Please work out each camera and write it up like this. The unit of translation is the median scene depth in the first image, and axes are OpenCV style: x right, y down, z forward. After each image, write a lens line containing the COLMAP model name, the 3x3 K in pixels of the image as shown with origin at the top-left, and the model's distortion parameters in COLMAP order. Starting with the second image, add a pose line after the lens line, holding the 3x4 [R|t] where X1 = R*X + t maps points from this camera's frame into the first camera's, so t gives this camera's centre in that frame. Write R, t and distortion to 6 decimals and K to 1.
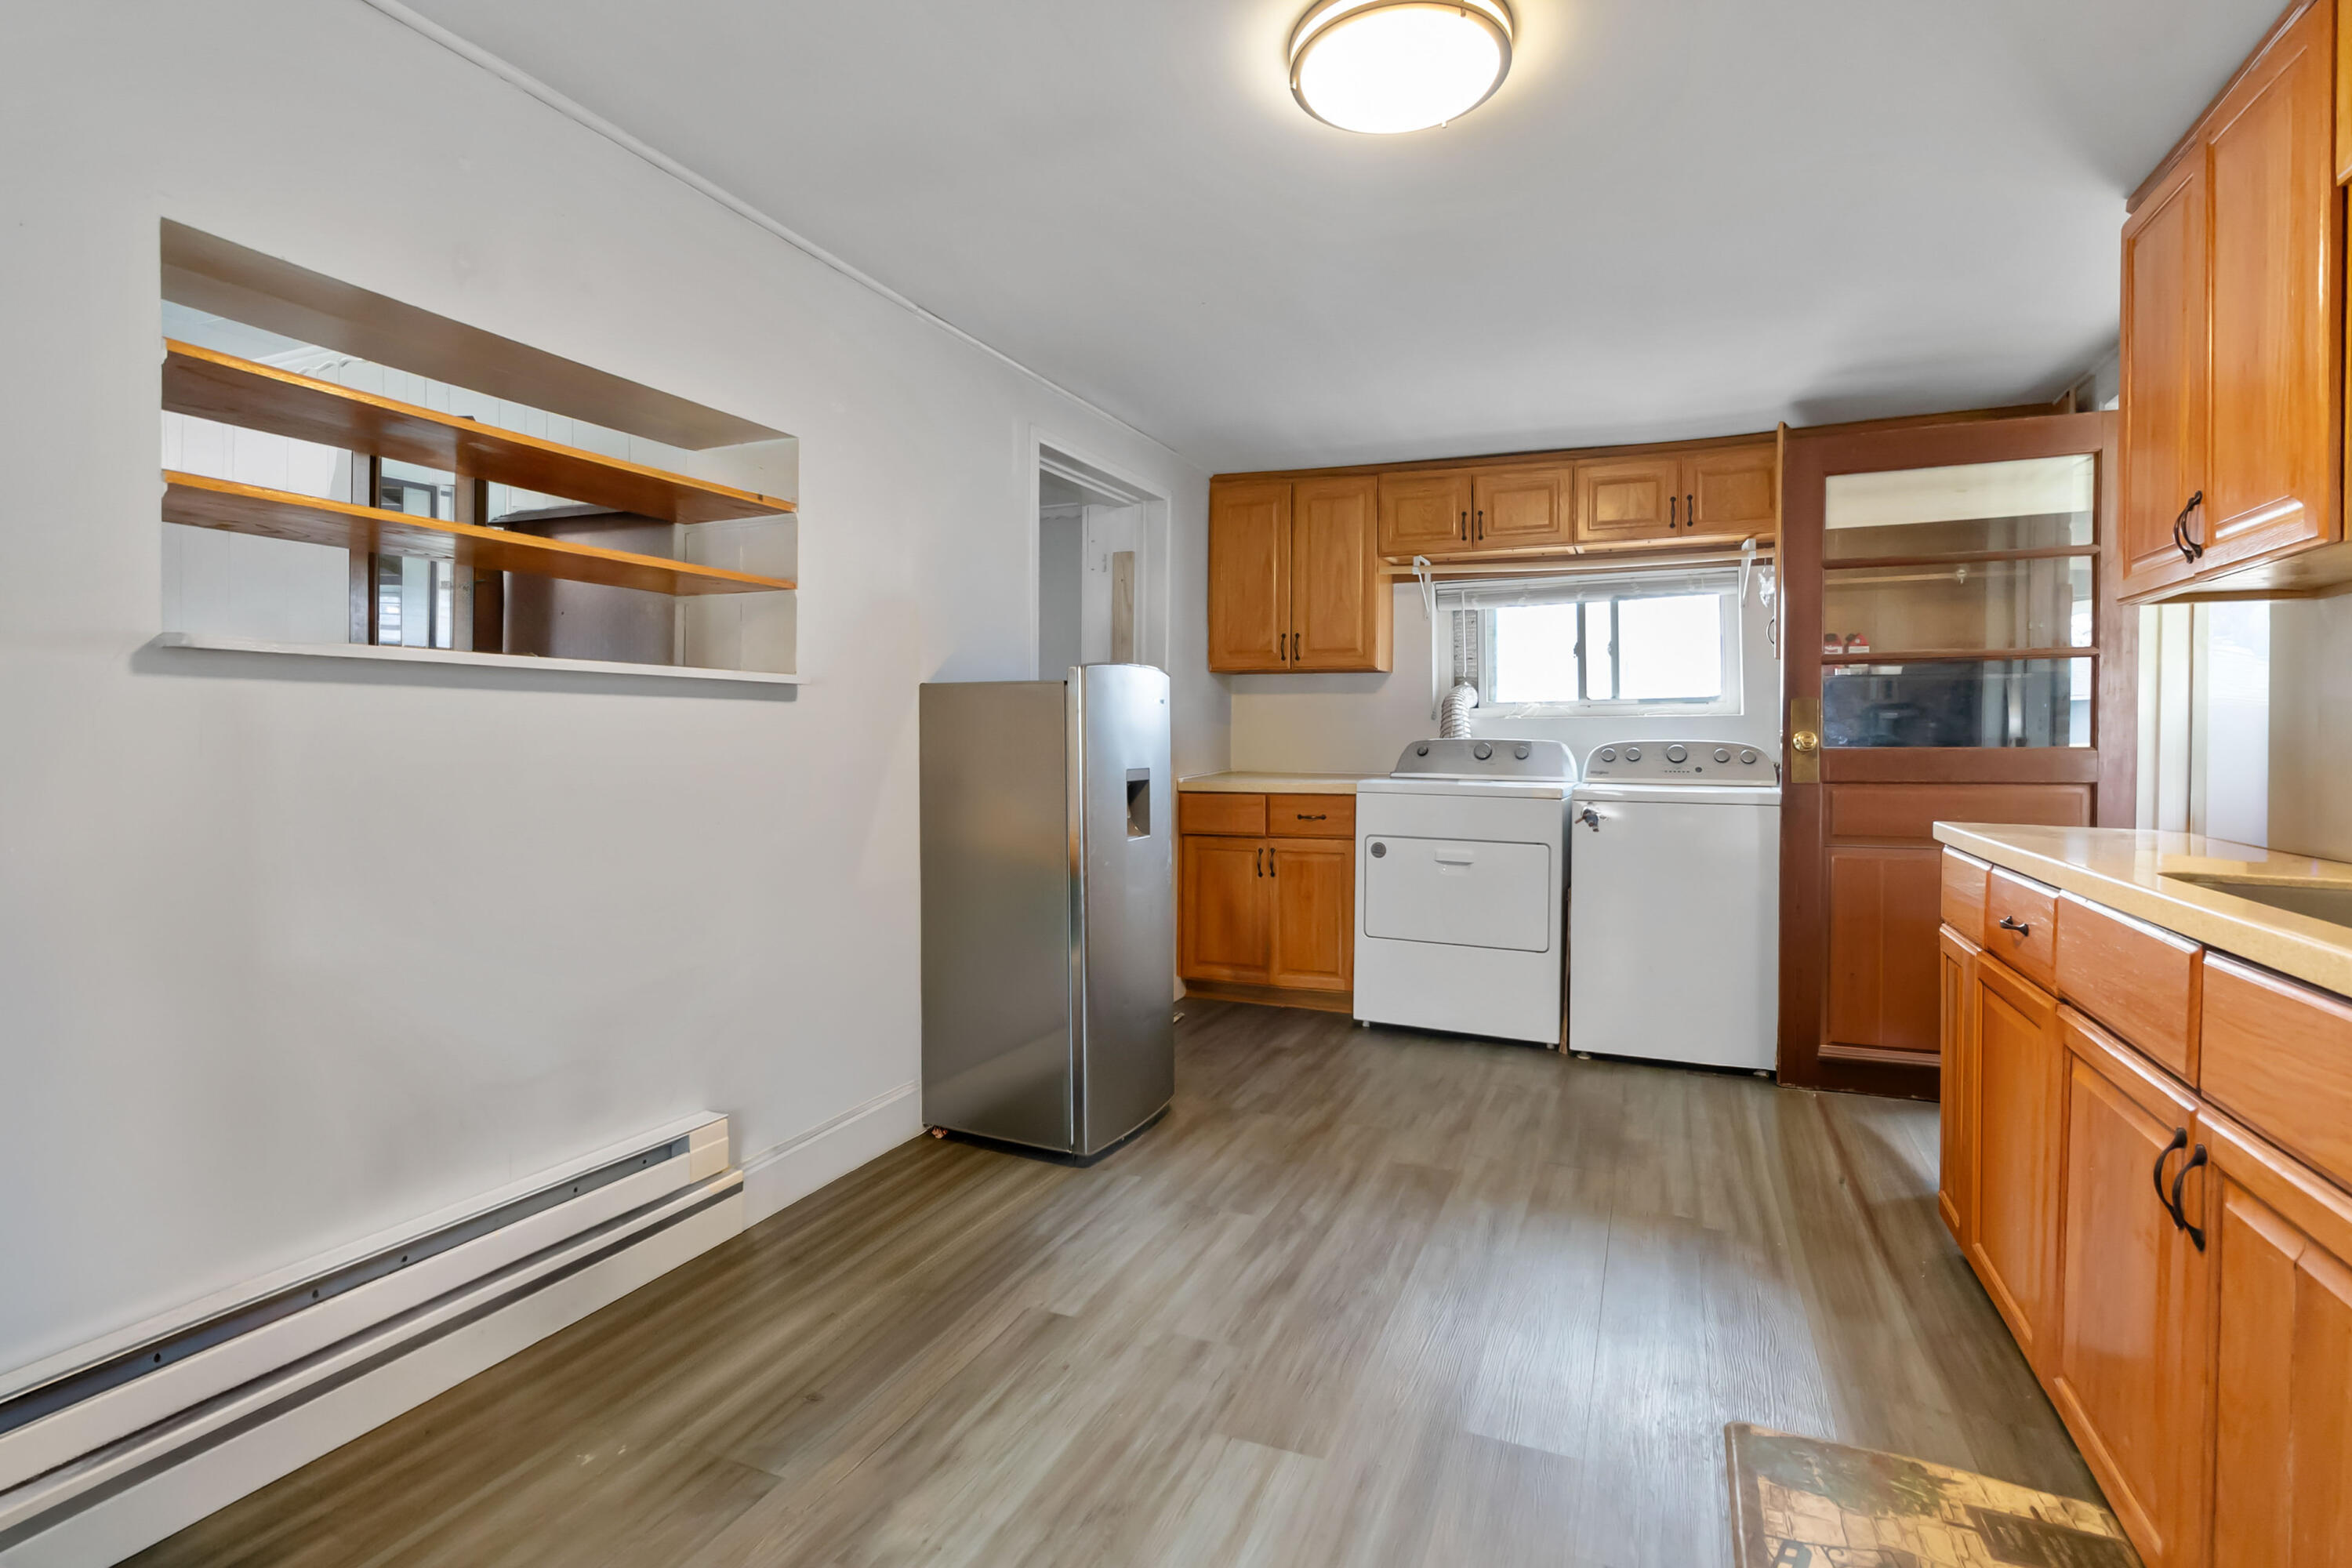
lens RADIAL K [[1111.2, 0, 1184.4], [0, 1111.2, 728.0], [0, 0, 1]] dist [-0.001279, -0.000173]
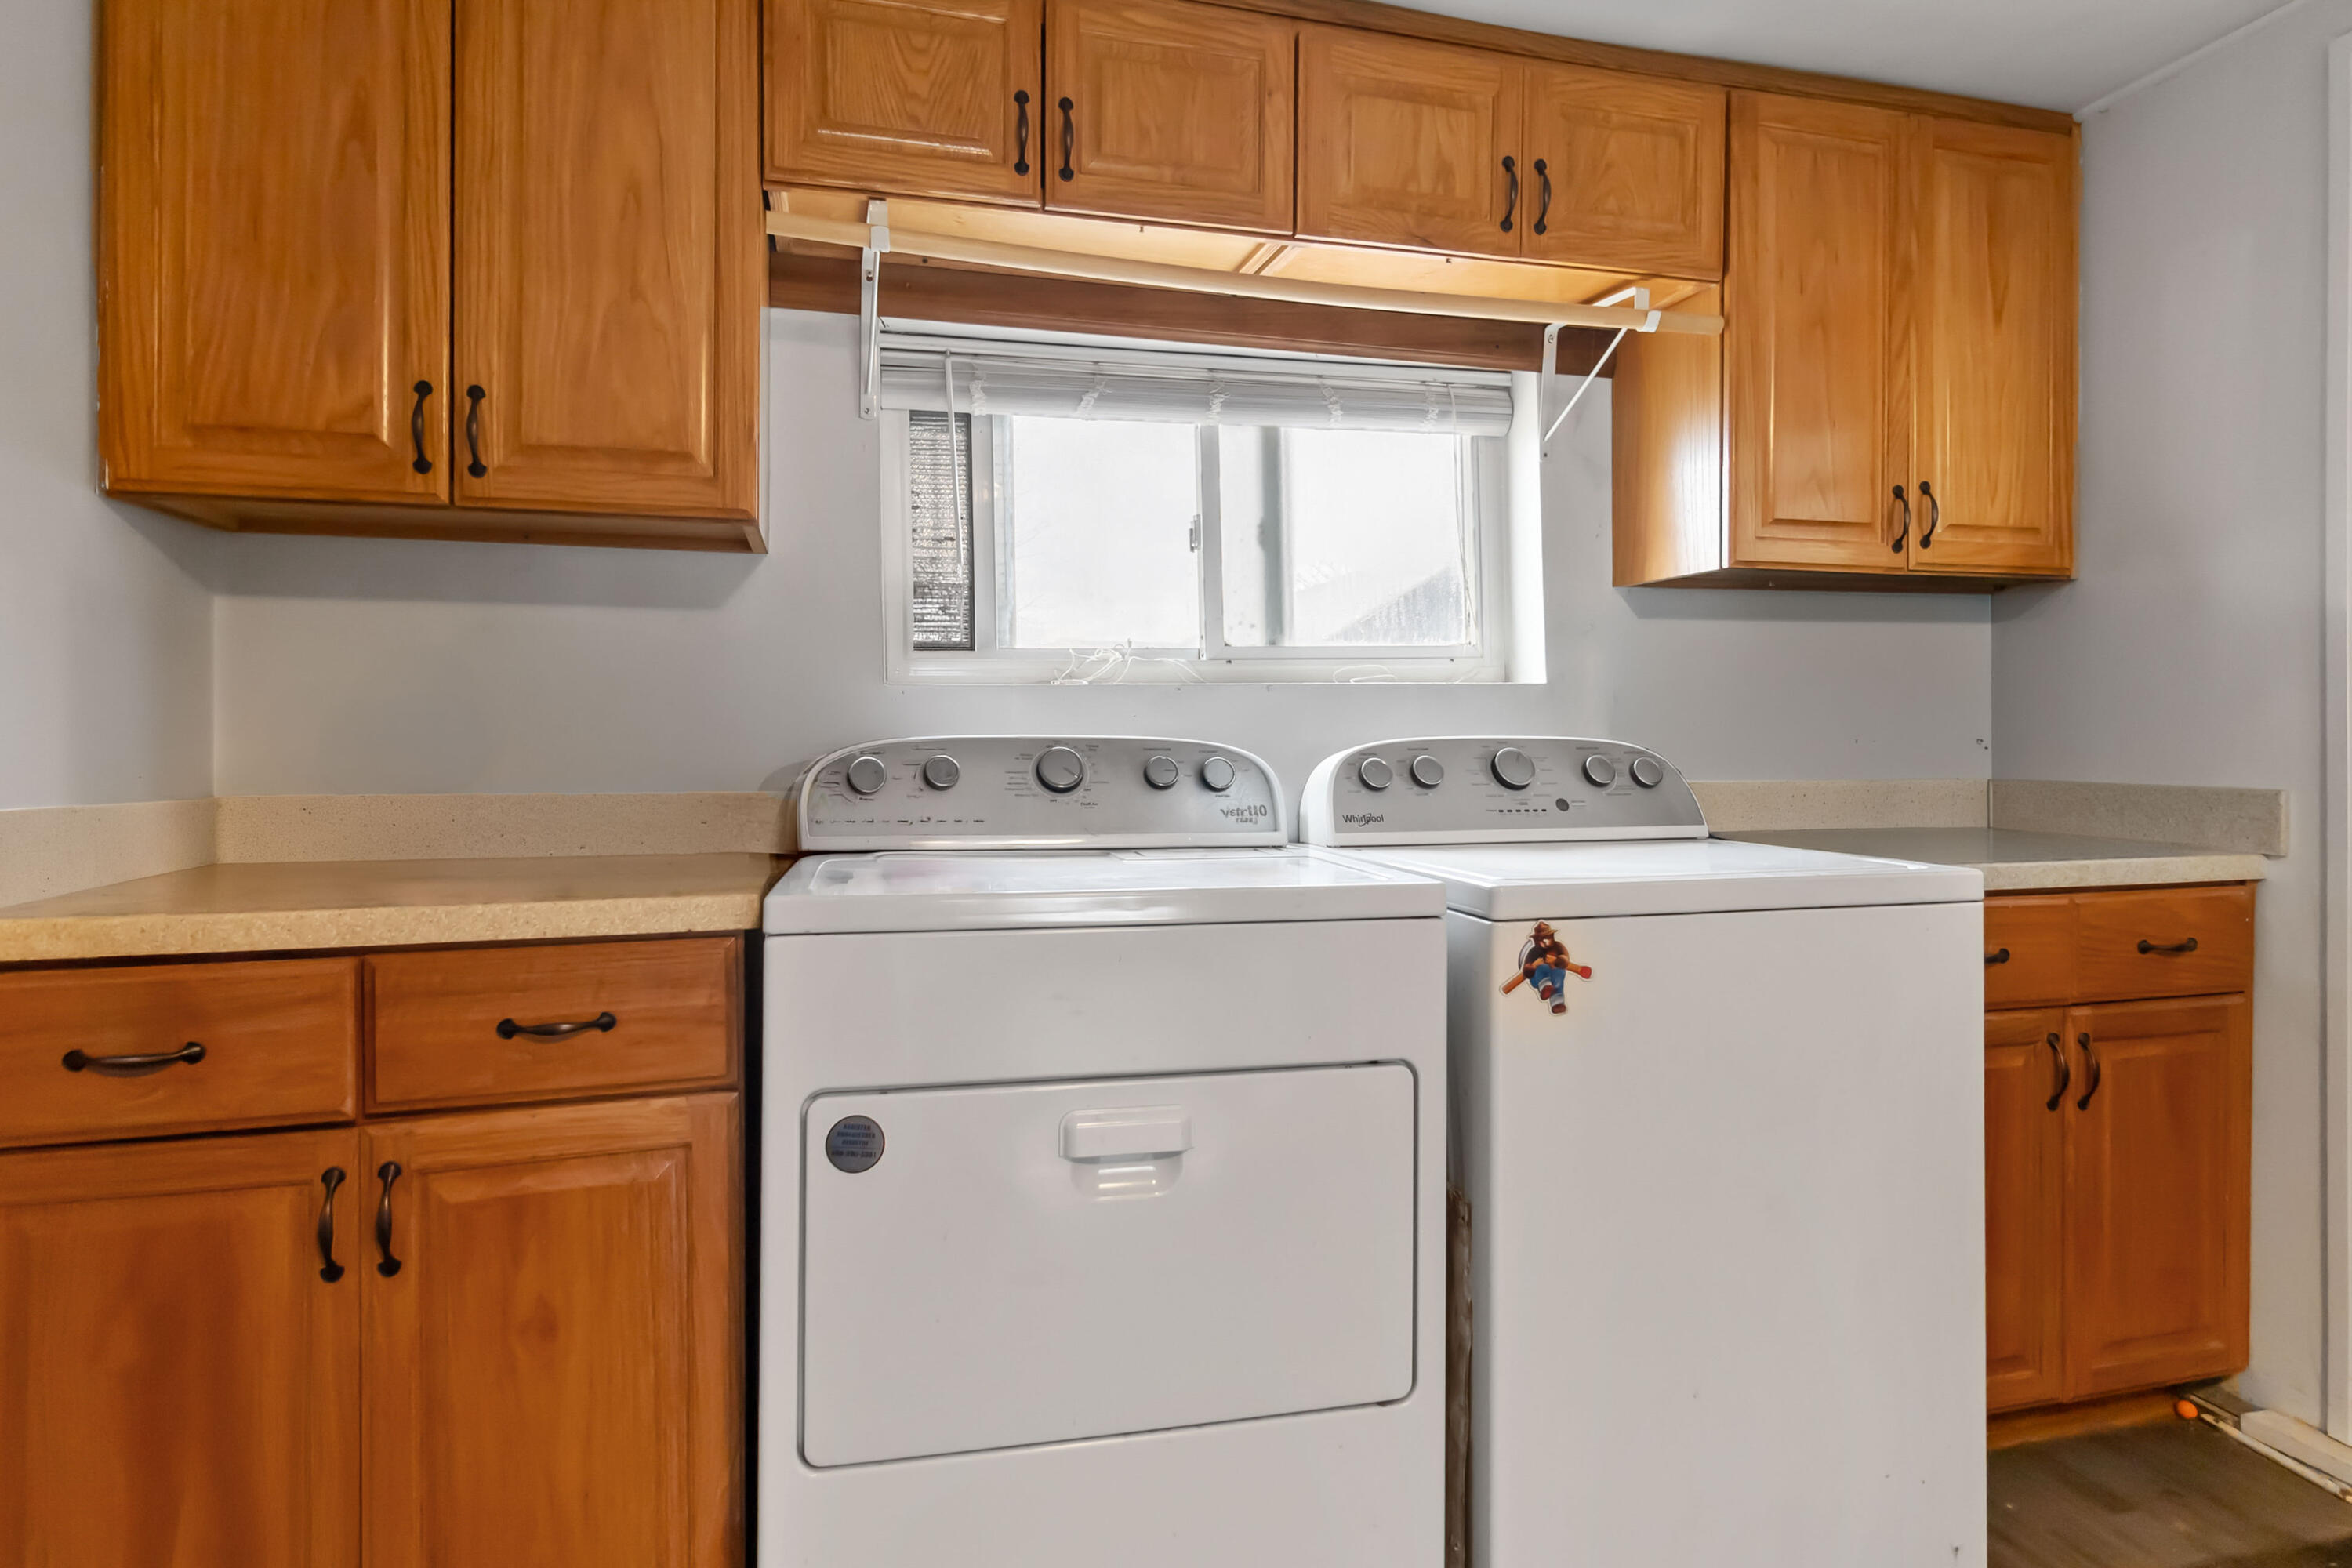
lens RADIAL K [[1257.2, 0, 1174.9], [0, 1257.2, 737.2], [0, 0, 1]] dist [0.000653, -0.000407]
pose [[0.788970, -0.004757, 0.614413, 0.043948], [0.001323, 0.999981, 0.006044, 0.007669], [-0.614430, -0.003956, 0.788962, 0.649609]]
